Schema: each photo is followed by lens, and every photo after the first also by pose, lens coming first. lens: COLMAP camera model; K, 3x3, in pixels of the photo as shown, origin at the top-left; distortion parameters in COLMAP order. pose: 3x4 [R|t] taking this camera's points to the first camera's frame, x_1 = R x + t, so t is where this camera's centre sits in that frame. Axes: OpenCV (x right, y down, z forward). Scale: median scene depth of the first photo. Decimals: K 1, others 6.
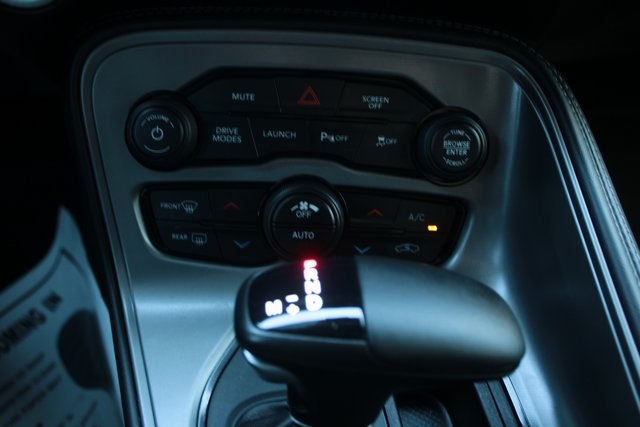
lens RADIAL K [[696.1, 0, 320.0], [0, 696.1, 213.5], [0, 0, 1]] dist [-0.151872, -0.001128]
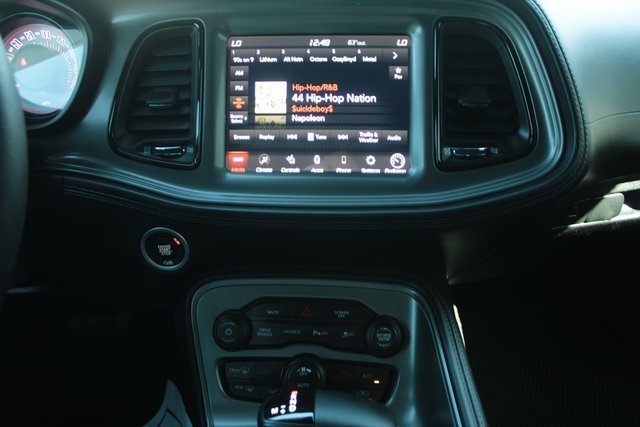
lens RADIAL K [[546.1, 0, 320.0], [0, 546.1, 213.5], [0, 0, 1]] dist [-0.114110, -0.000424]
pose [[0.996226, -0.032188, -0.080606, 0.151481], [0.004912, 0.948113, -0.317896, 0.054161], [0.086656, 0.316300, 0.944693, -0.518919]]
